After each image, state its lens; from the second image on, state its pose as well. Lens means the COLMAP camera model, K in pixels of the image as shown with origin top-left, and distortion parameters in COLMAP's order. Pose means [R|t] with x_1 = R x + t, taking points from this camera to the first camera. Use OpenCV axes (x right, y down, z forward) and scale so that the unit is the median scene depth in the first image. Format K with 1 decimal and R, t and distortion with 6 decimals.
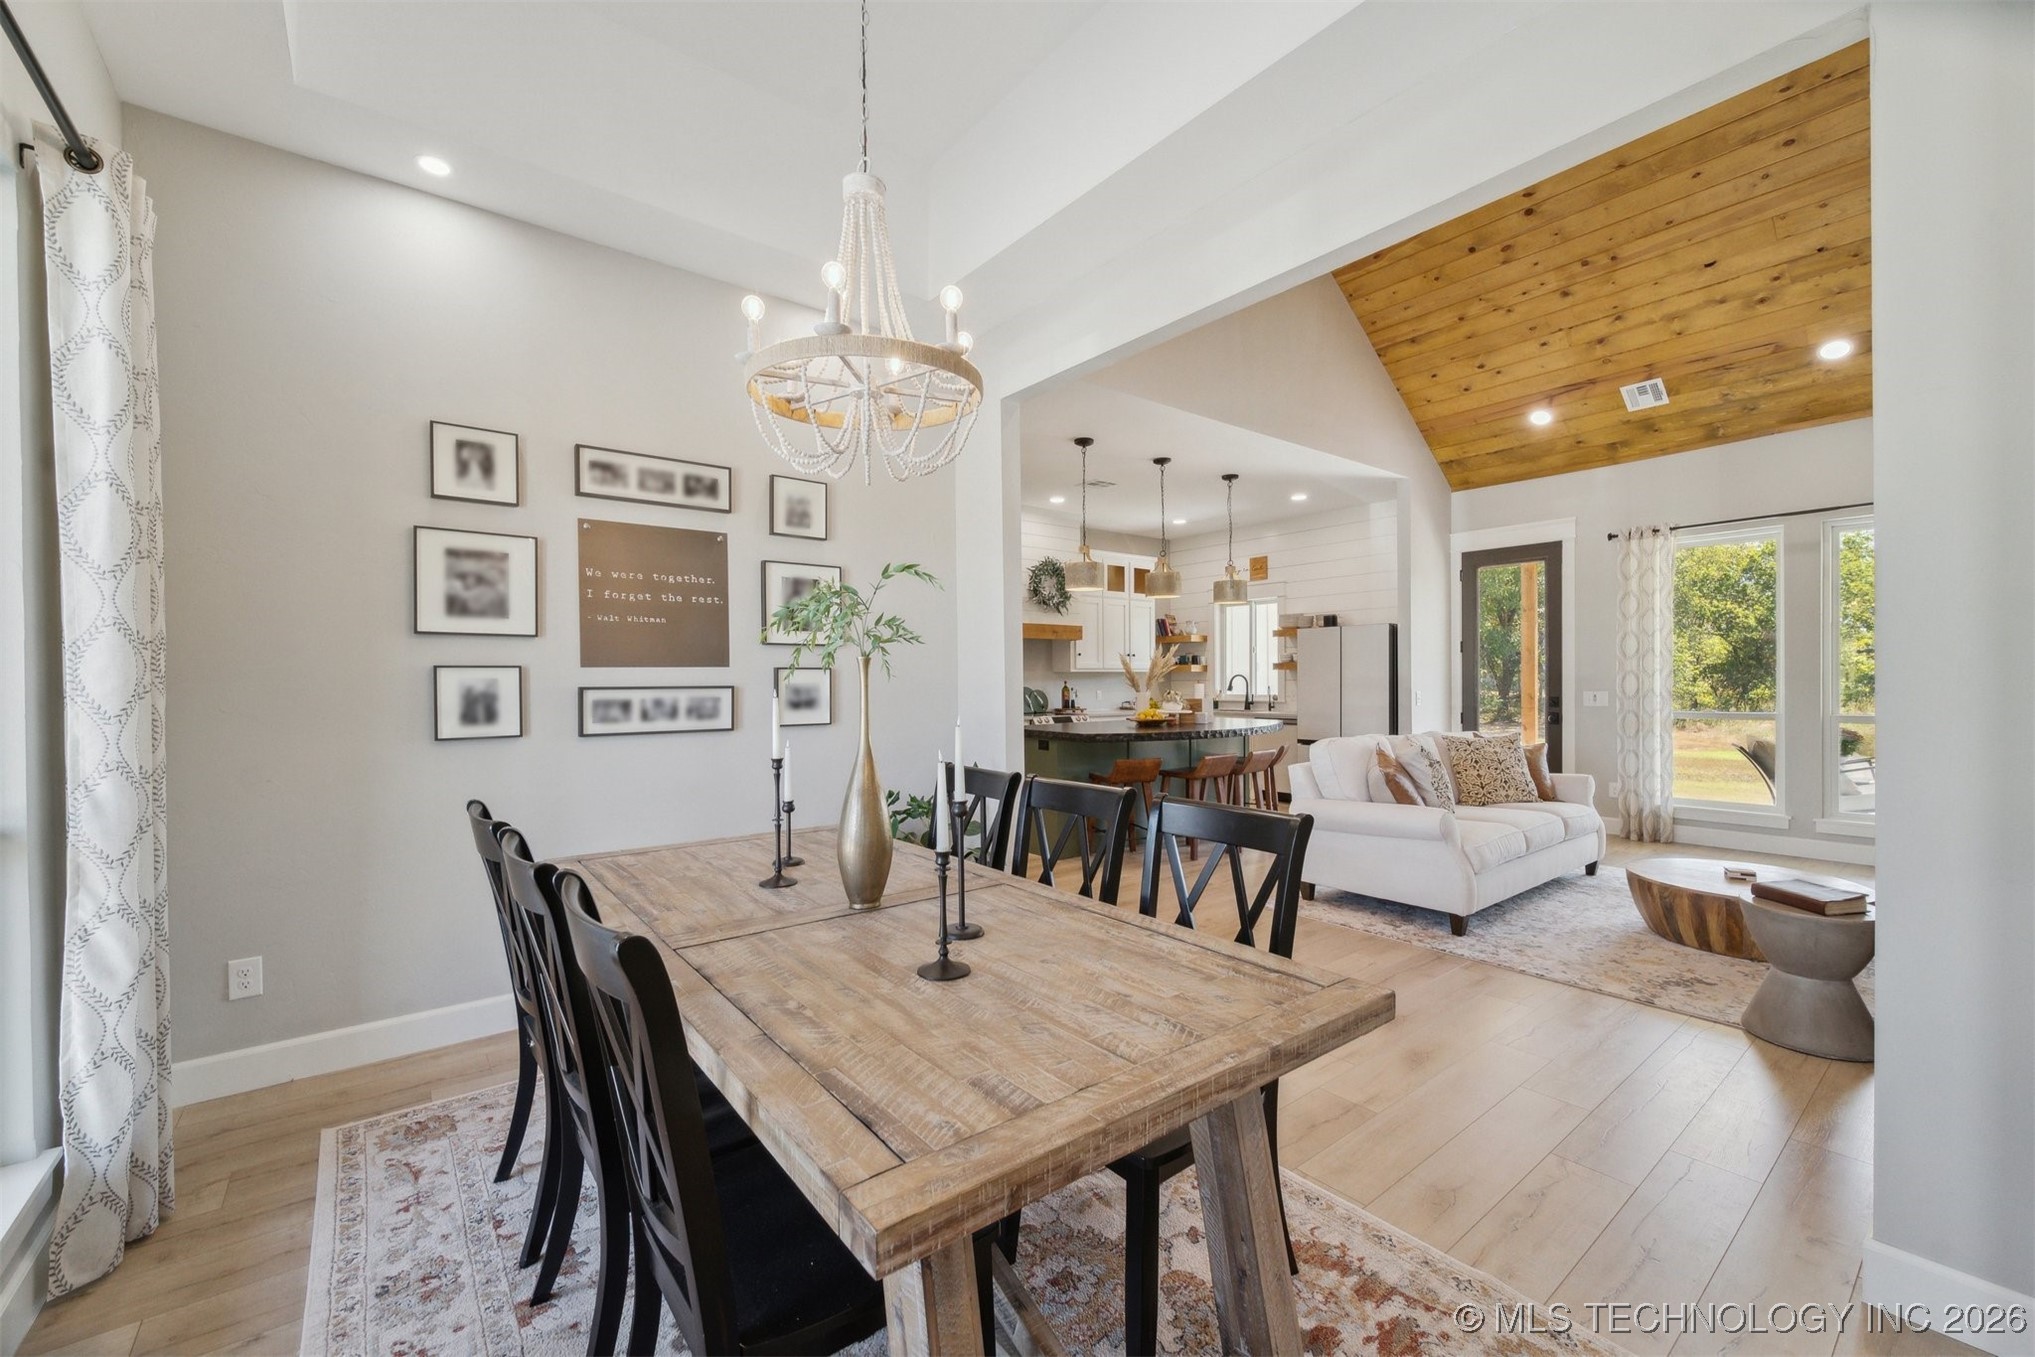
lens RADIAL K [[811.9, 0, 1003.6], [0, 811.9, 686.4], [0, 0, 1]] dist [0.002061, -0.000572]
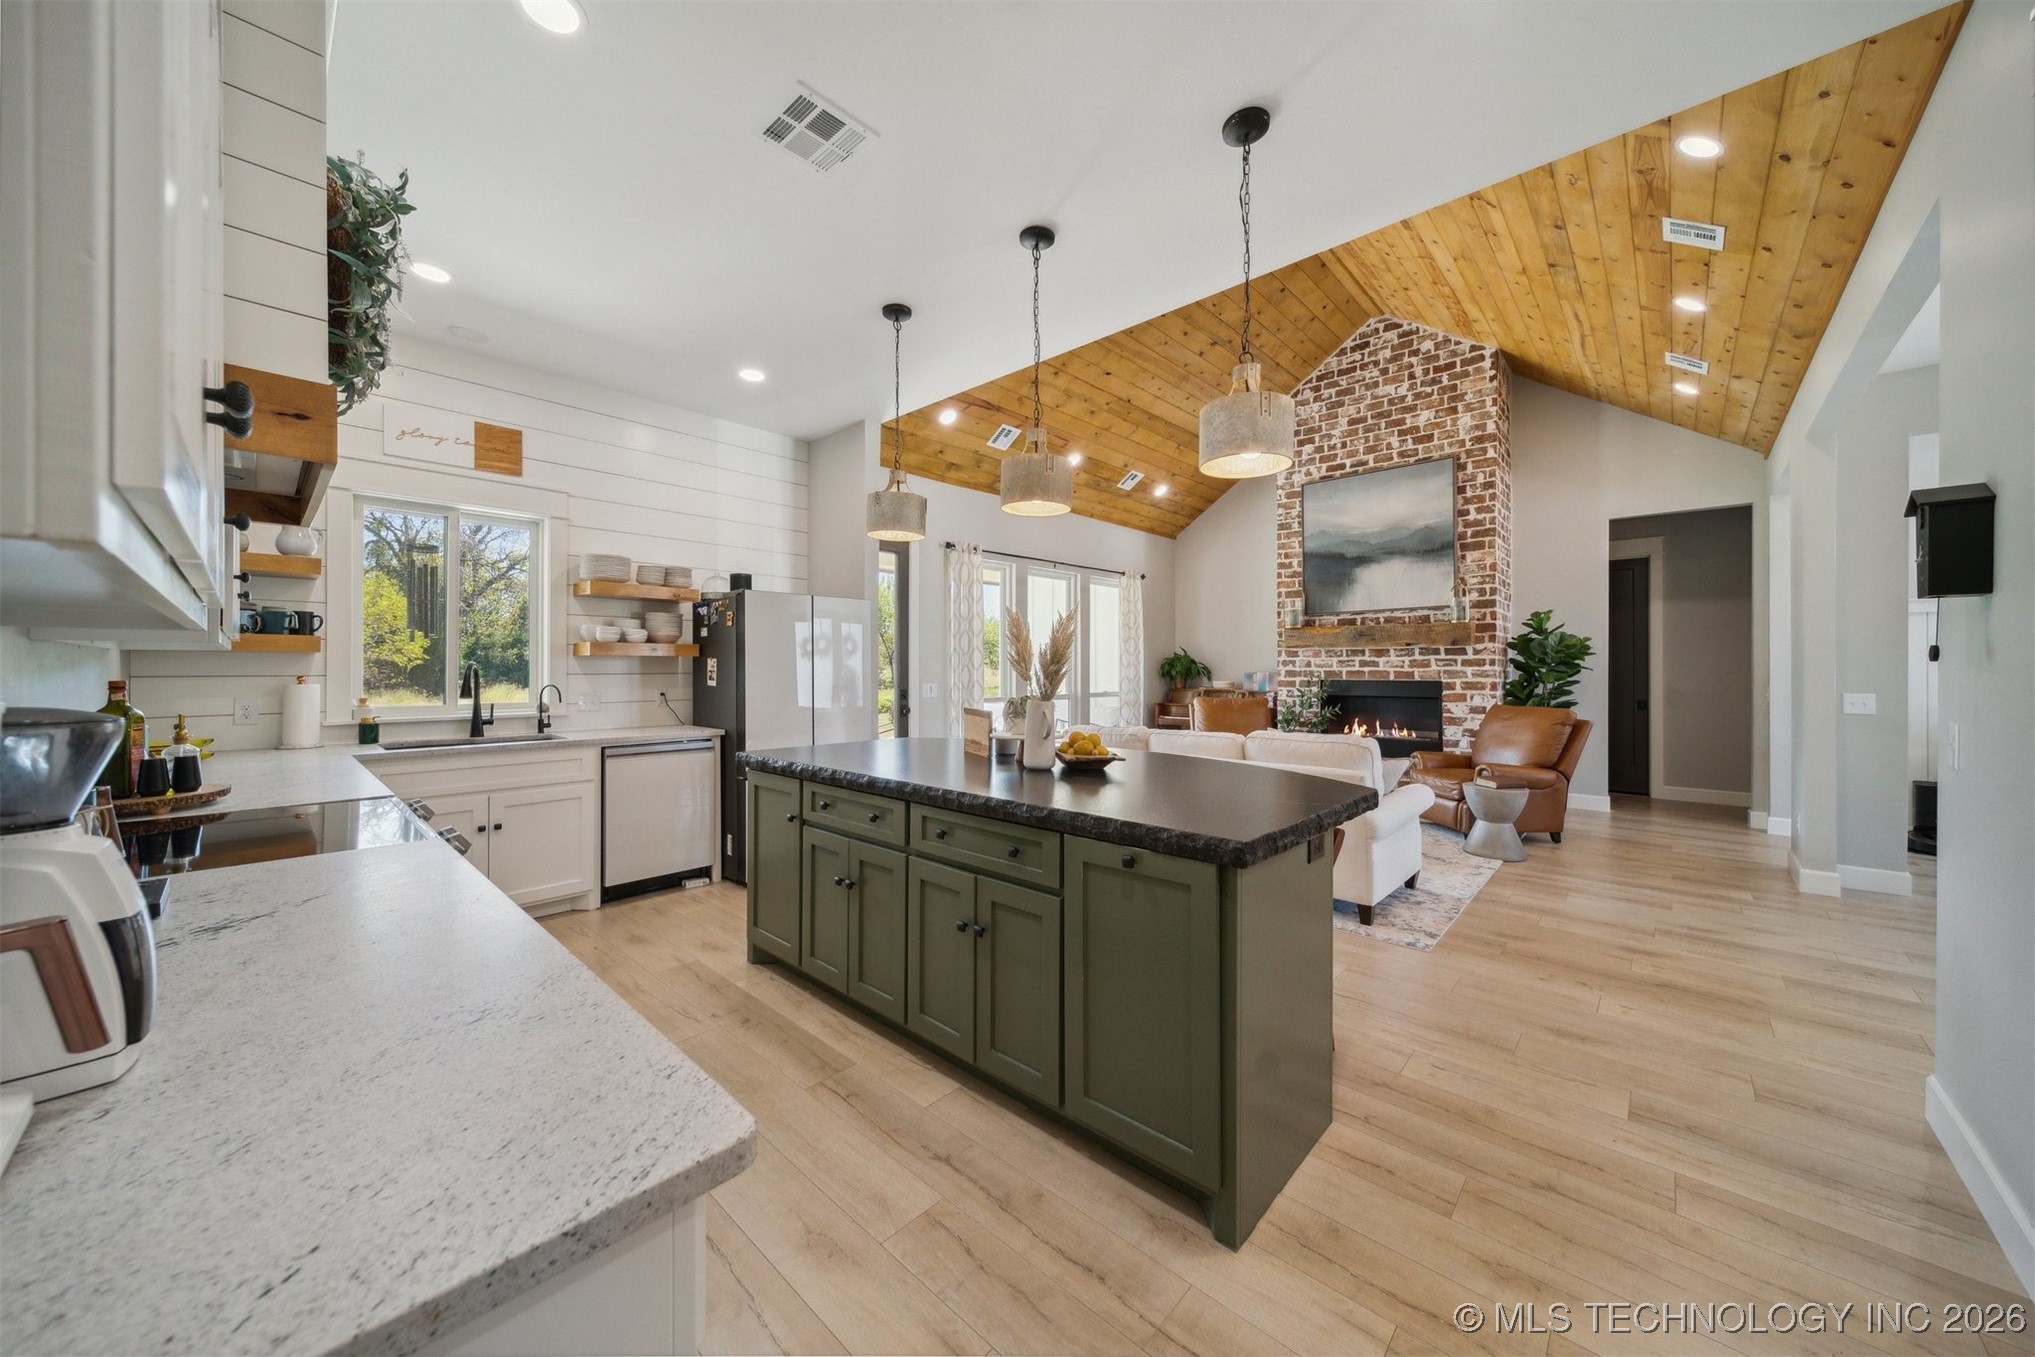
lens RADIAL K [[709.9, 0, 1008.9], [0, 709.9, 665.2], [0, 0, 1]] dist [0.006300, -0.000081]
pose [[-0.160362, 0.010507, 0.987002, -0.265117], [0.008730, 0.999919, -0.009226, -0.010800], [-0.987020, 0.007137, -0.160440, 1.229804]]
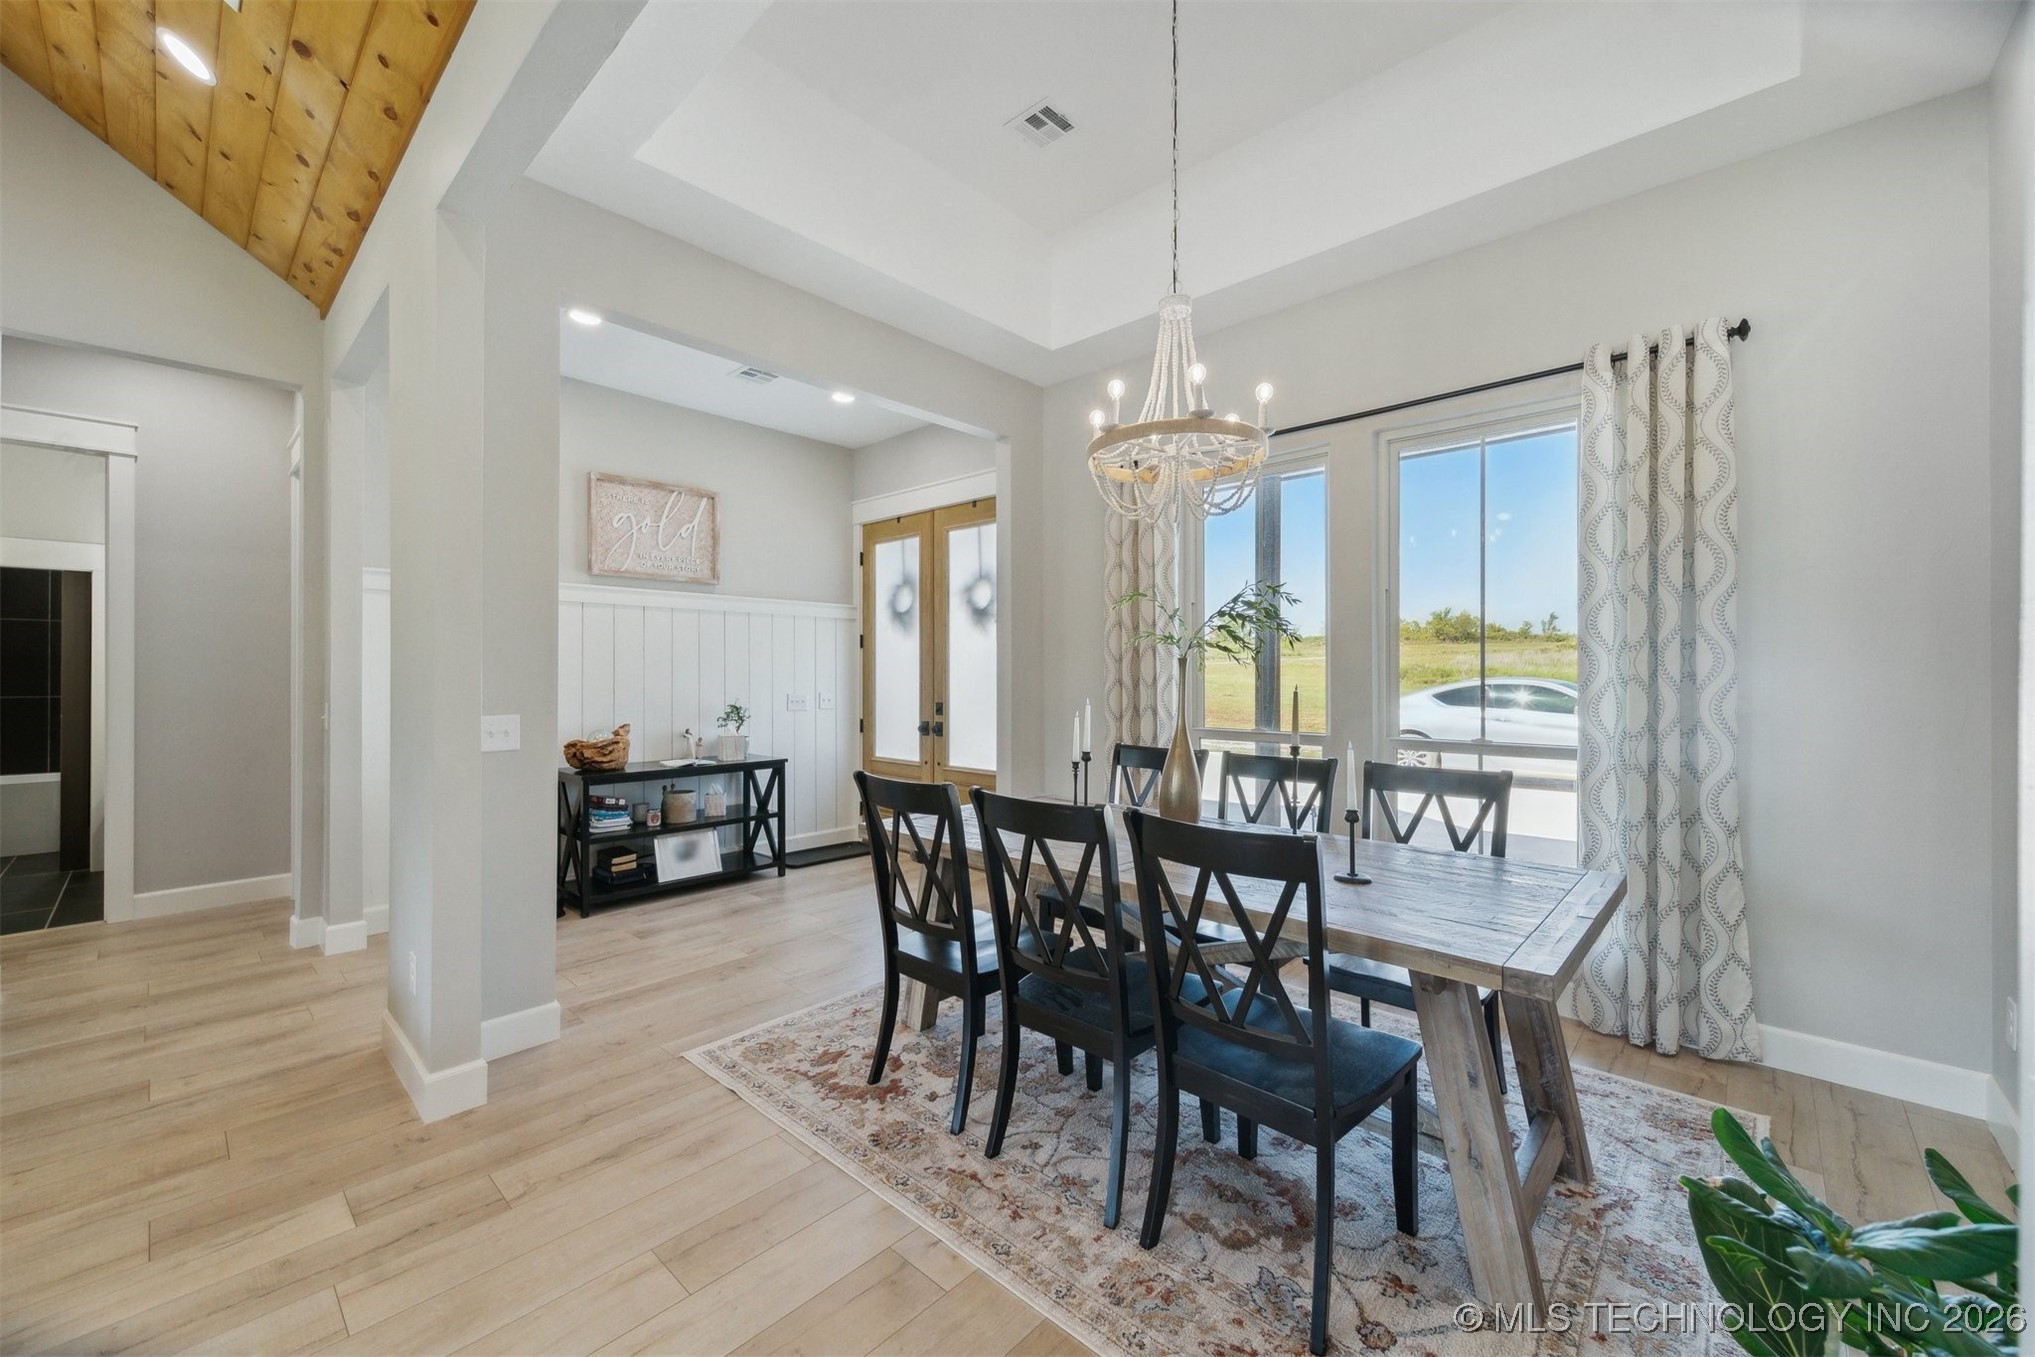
lens RADIAL K [[793.7, 0, 998.5], [0, 793.7, 672.0], [0, 0, 1]] dist [0.001737, 0.000272]
pose [[-0.988269, 0.006990, -0.152561, 0.104975], [0.005971, 0.999957, 0.007132, -0.007908], [0.152605, 0.006137, -0.988268, 0.752160]]
